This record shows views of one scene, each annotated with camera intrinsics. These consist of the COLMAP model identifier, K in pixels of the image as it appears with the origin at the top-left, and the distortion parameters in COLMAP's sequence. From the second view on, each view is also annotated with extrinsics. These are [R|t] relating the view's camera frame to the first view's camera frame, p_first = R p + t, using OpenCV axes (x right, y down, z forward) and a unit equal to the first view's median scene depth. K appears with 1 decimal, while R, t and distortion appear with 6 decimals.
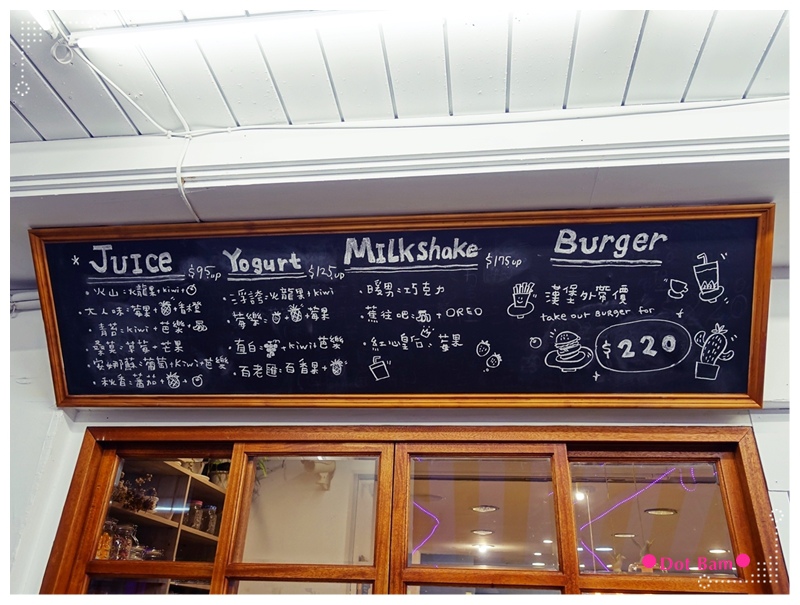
lens RADIAL K [[608.0, 0, 402.4], [0, 608.0, 301.1], [0, 0, 1]] dist [0.002505, 0.013237]
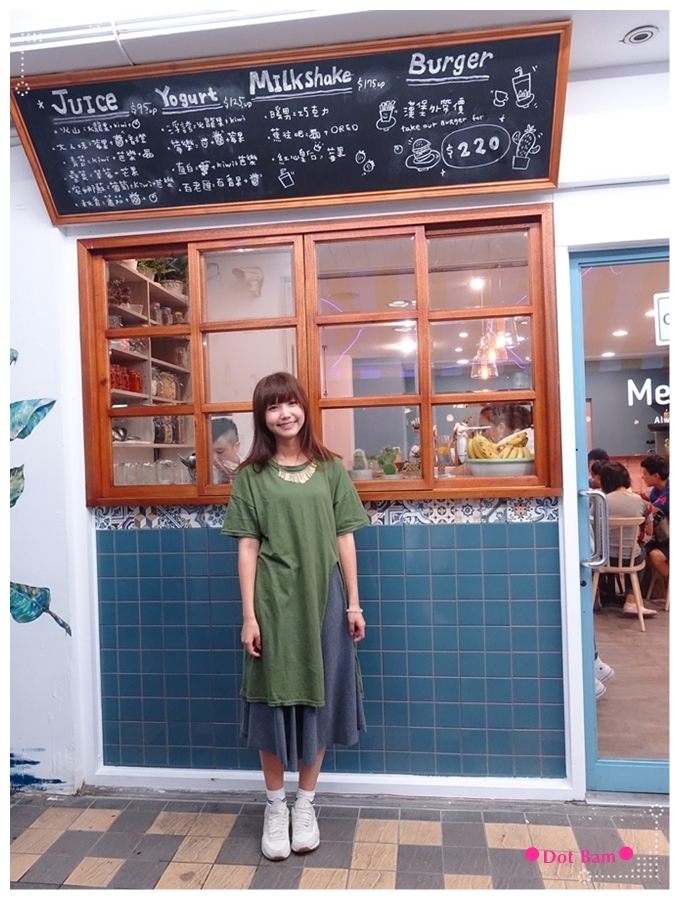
lens RADIAL K [[684.0, 0, 344.2], [0, 684.0, 449.4], [0, 0, 1]] dist [0.002505, 0.013237]
pose [[0.997512, -0.070053, -0.007849, 0.062167], [0.065437, 0.878838, 0.472611, -0.072484], [-0.026210, -0.471949, 0.881236, -0.651042]]
